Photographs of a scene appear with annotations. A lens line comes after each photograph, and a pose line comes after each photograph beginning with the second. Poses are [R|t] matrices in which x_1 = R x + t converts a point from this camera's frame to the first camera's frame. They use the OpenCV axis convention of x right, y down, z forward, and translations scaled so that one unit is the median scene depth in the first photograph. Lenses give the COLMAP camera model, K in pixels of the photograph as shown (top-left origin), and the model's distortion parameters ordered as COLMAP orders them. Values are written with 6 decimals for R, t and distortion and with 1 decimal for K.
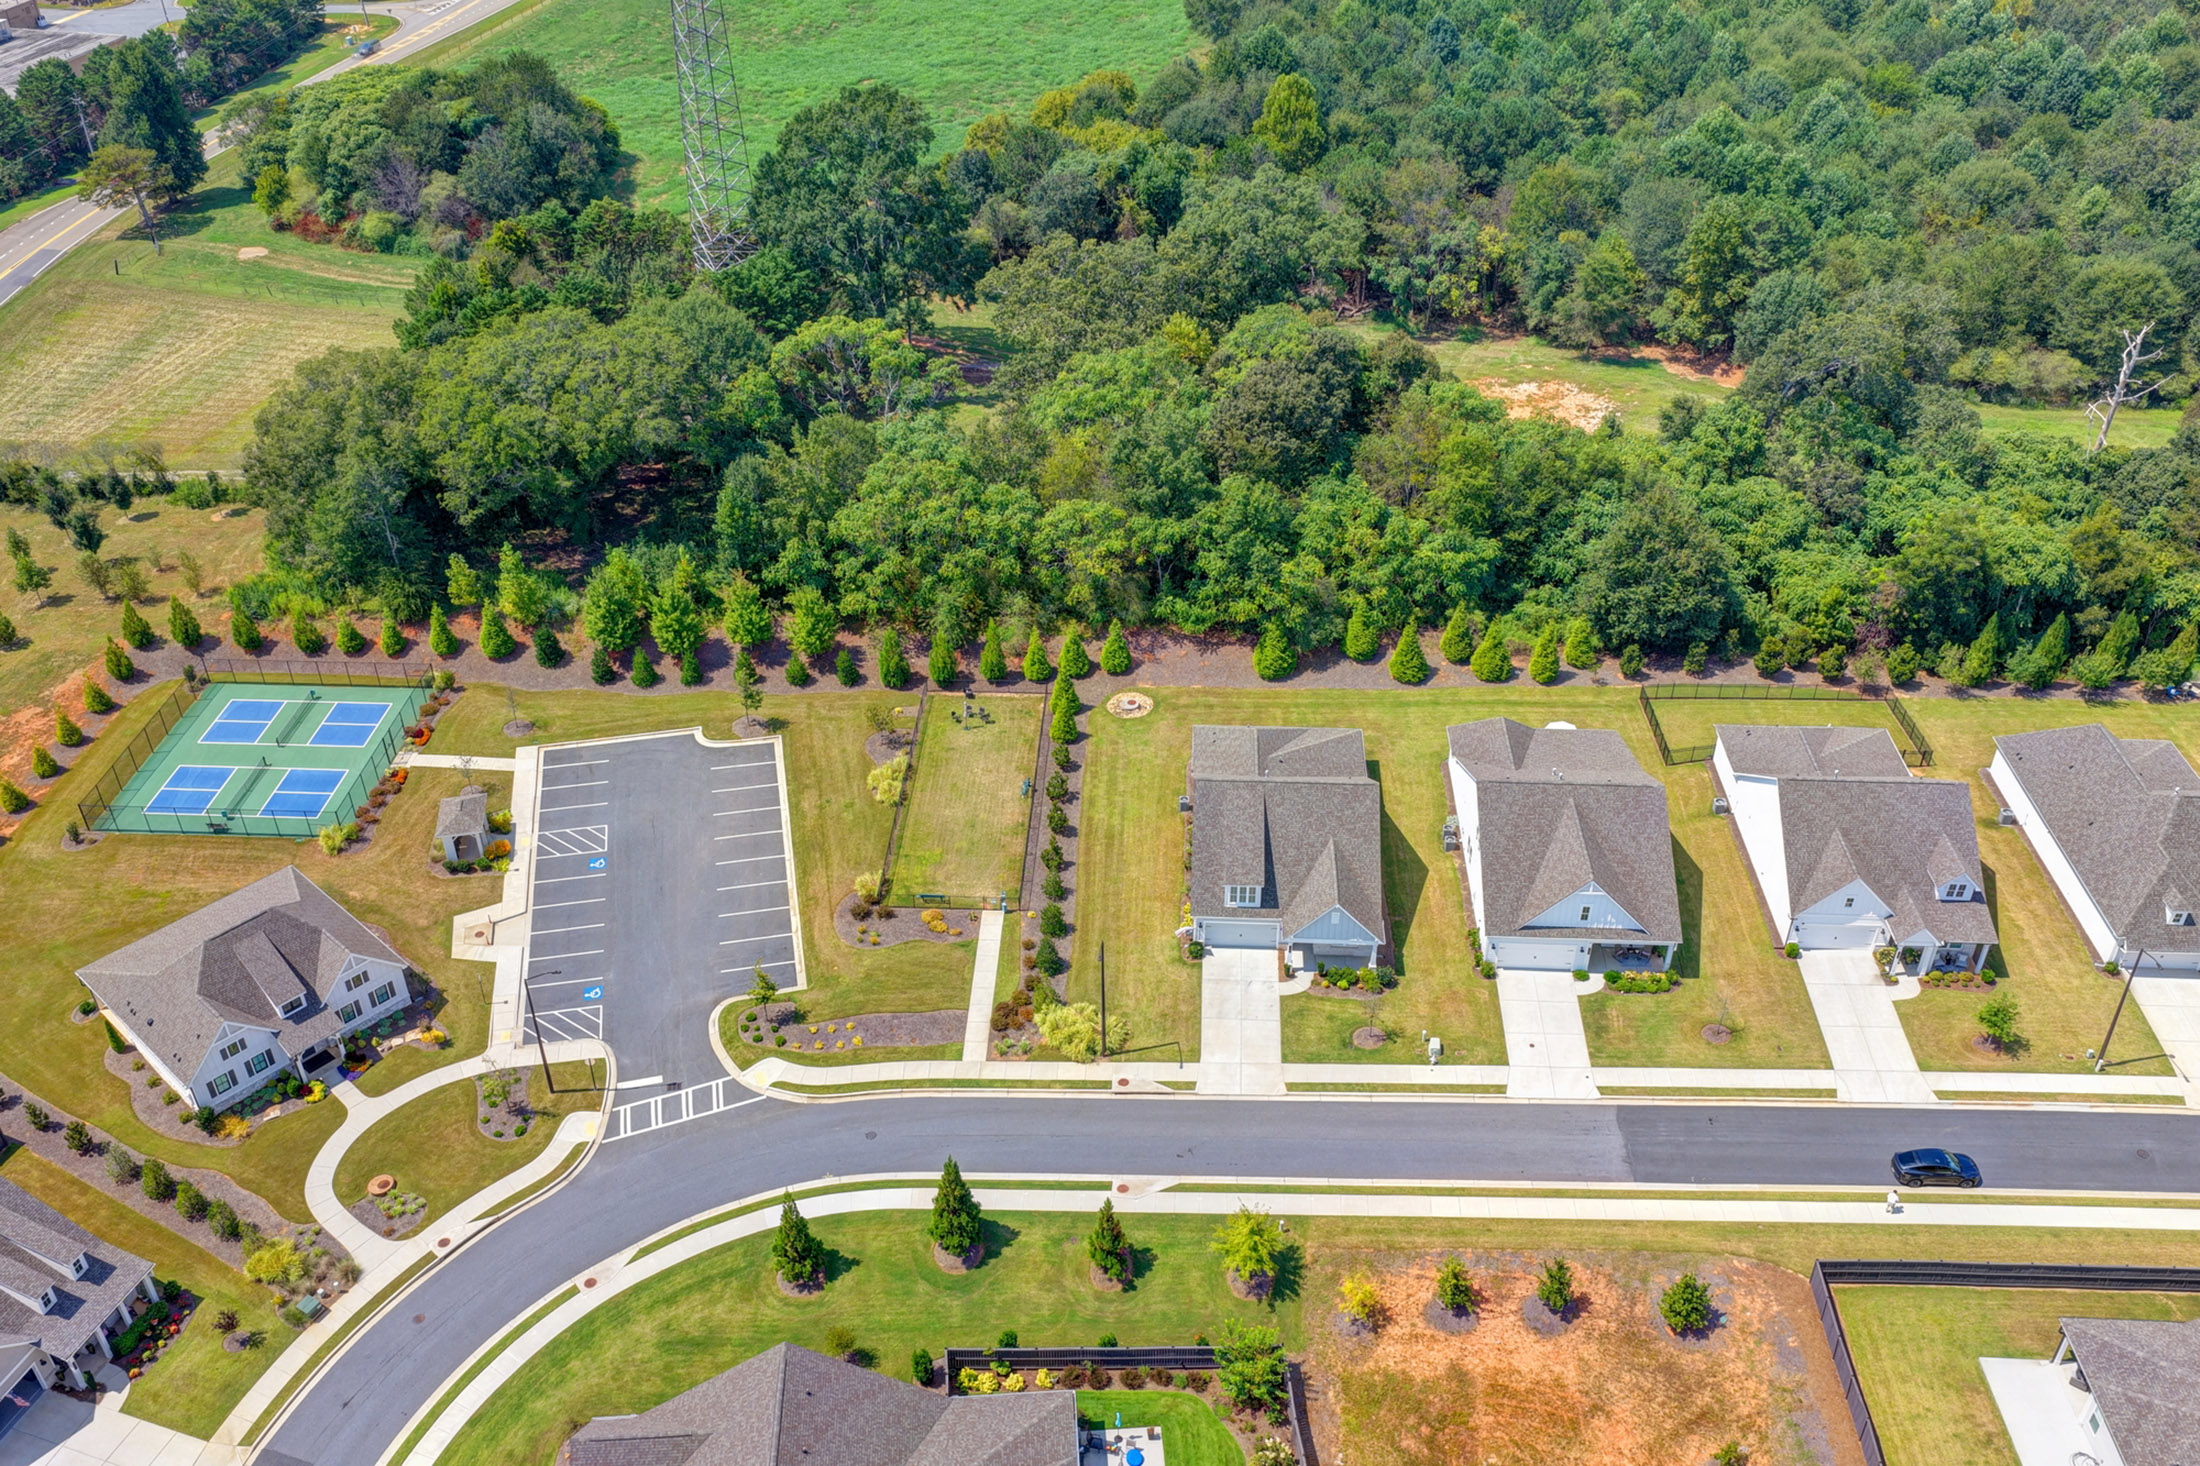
lens RADIAL K [[1830.4, 0, 1098.9], [0, 1830.4, 725.0], [0, 0, 1]] dist [-0.014238, 0.038245]
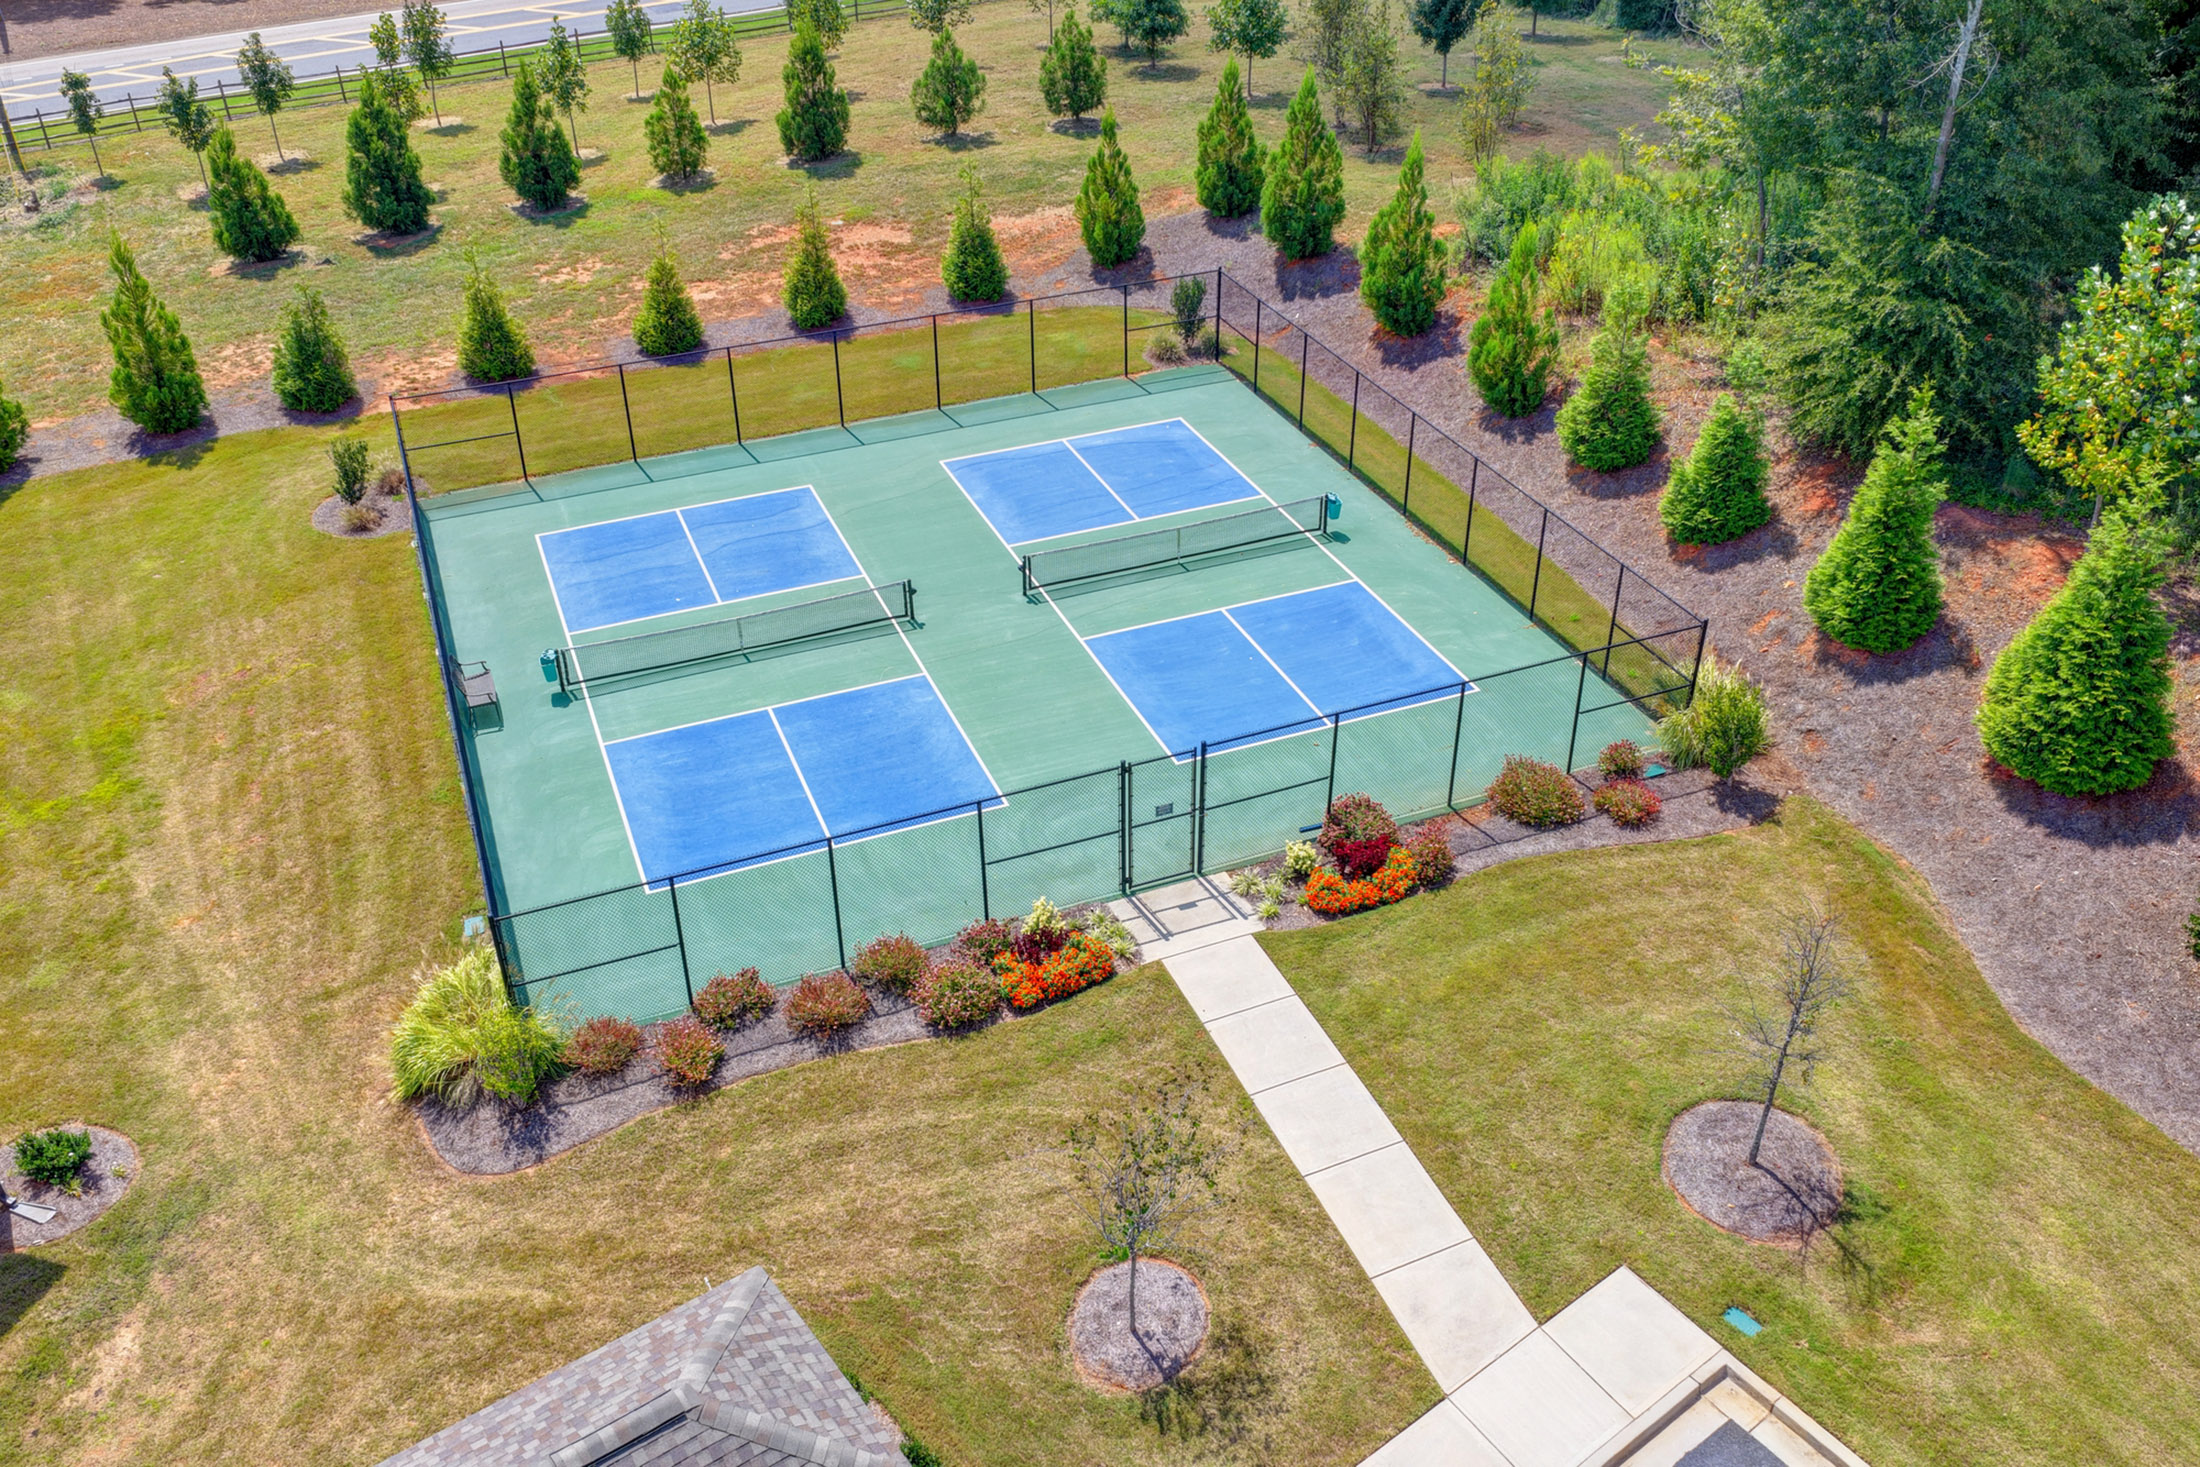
lens RADIAL K [[1816.4, 0, 1100.0], [0, 1816.4, 733.5], [0, 0, 1]] dist [0.001471, 0.013601]
pose [[0.421556, 0.501597, -0.755441, -0.239147], [-0.507562, 0.820875, 0.261811, -0.043127], [0.751446, 0.273065, 0.600637, 0.847549]]
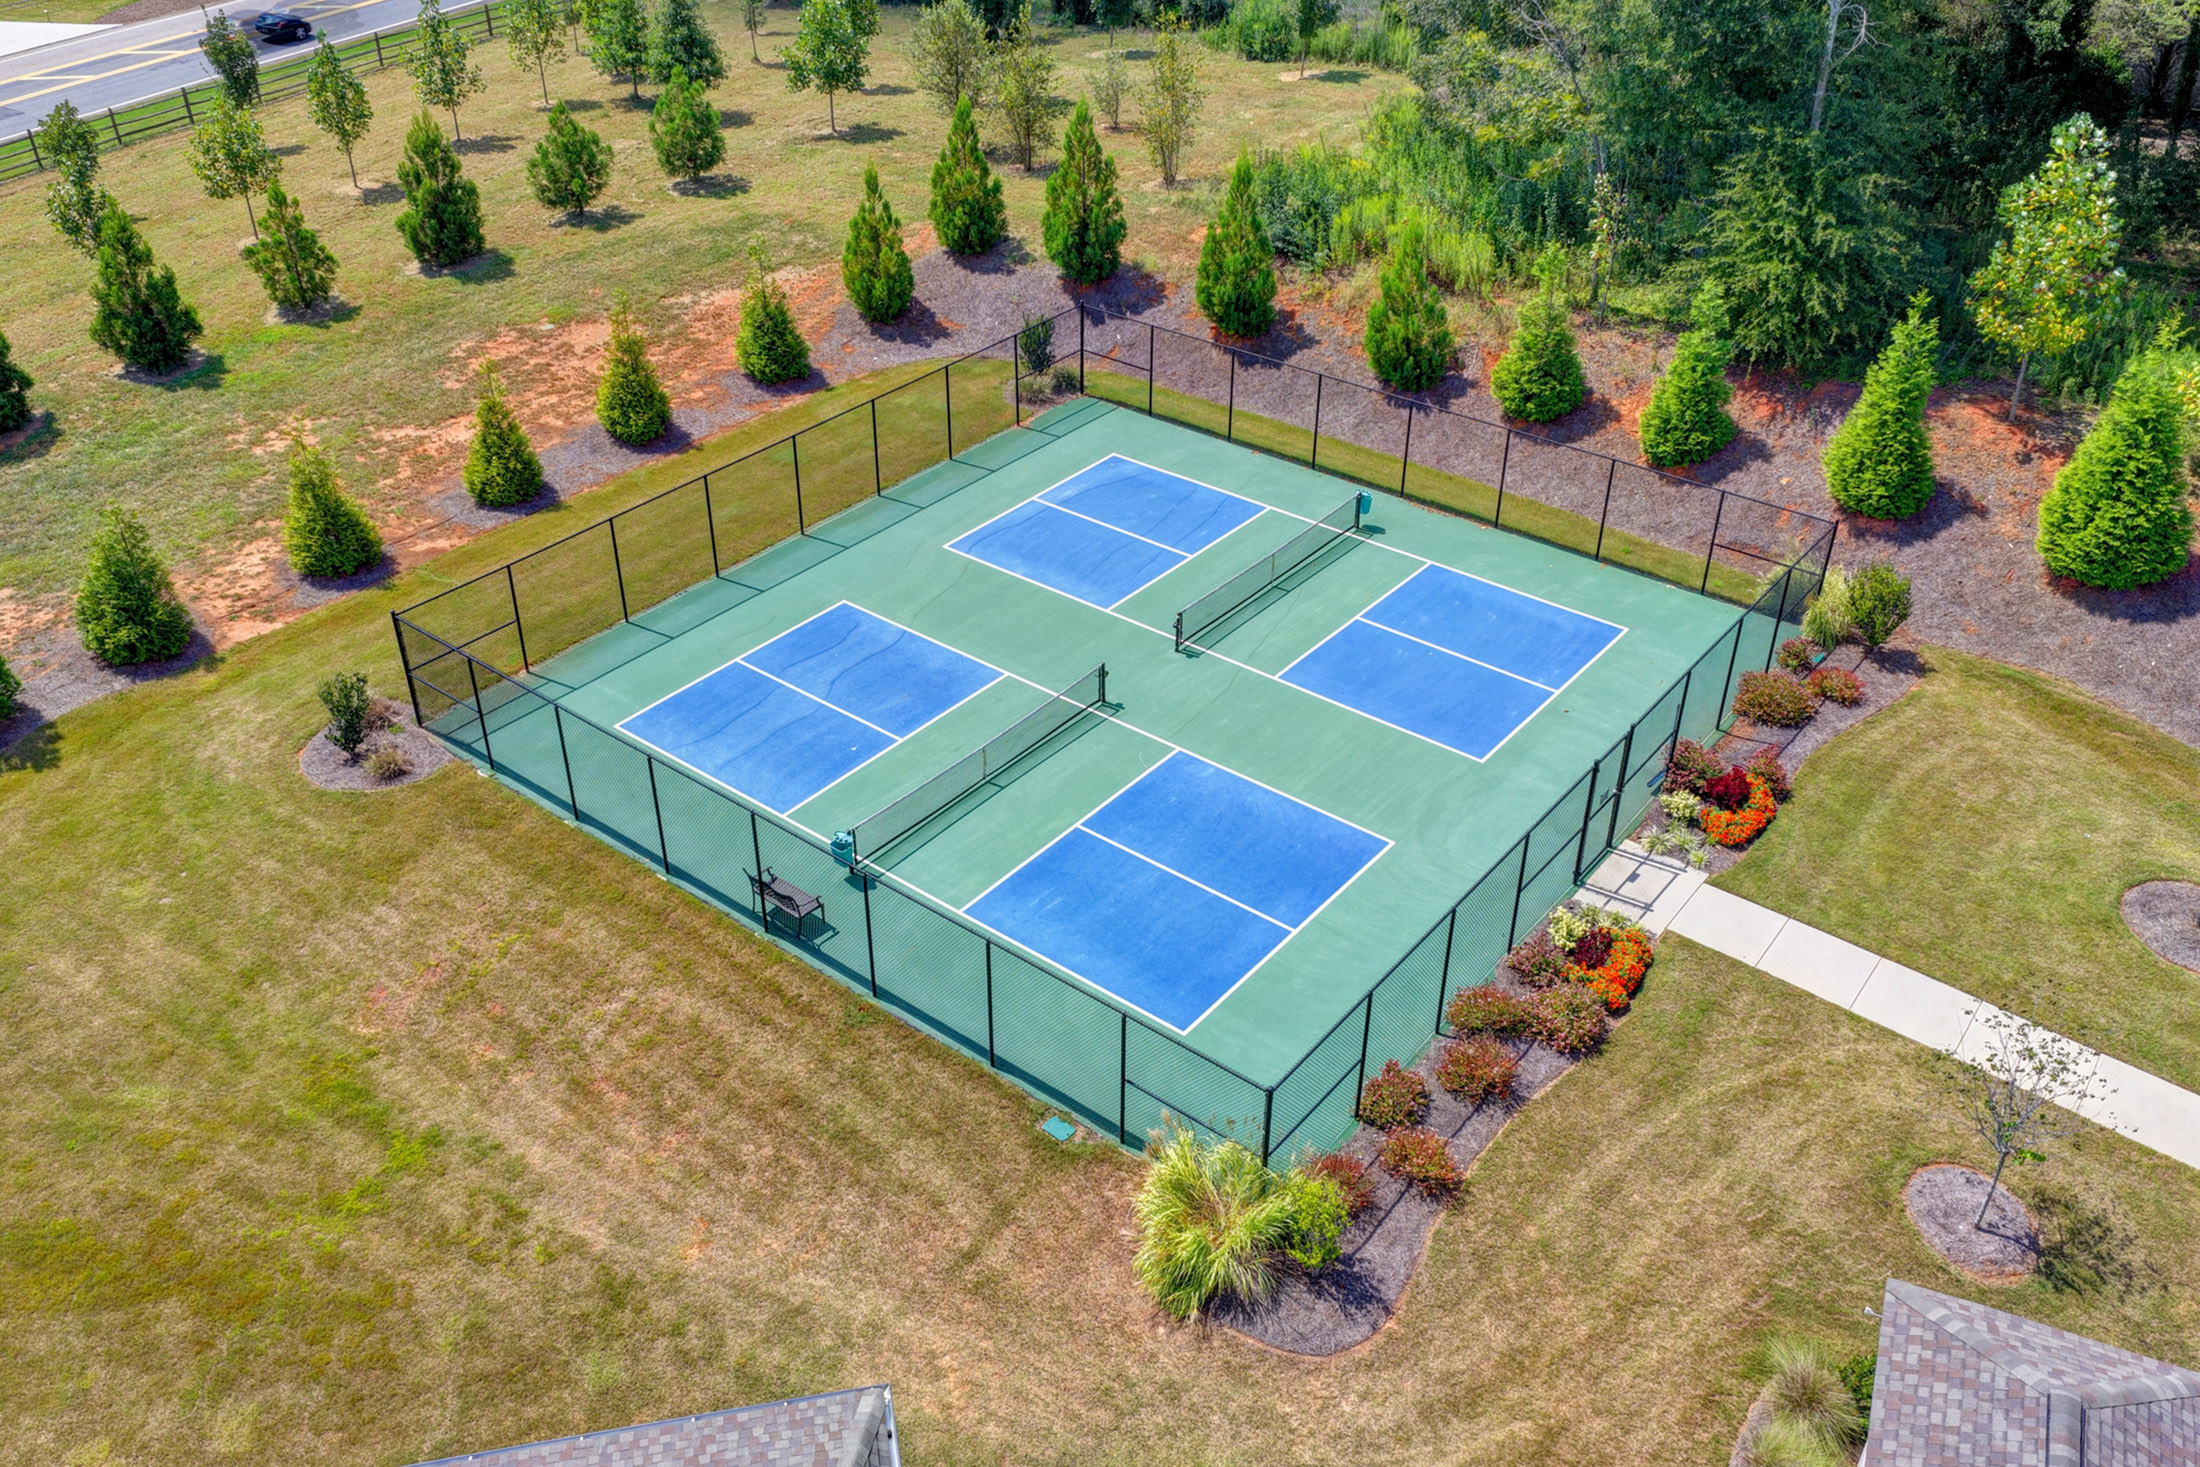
lens RADIAL K [[1816.4, 0, 1100.0], [0, 1816.4, 733.5], [0, 0, 1]] dist [0.001471, 0.013601]
pose [[0.812611, 0.330524, -0.480018, -0.327145], [-0.336261, 0.938612, 0.077049, 0.006807], [0.476017, 0.098800, 0.873868, 0.763058]]
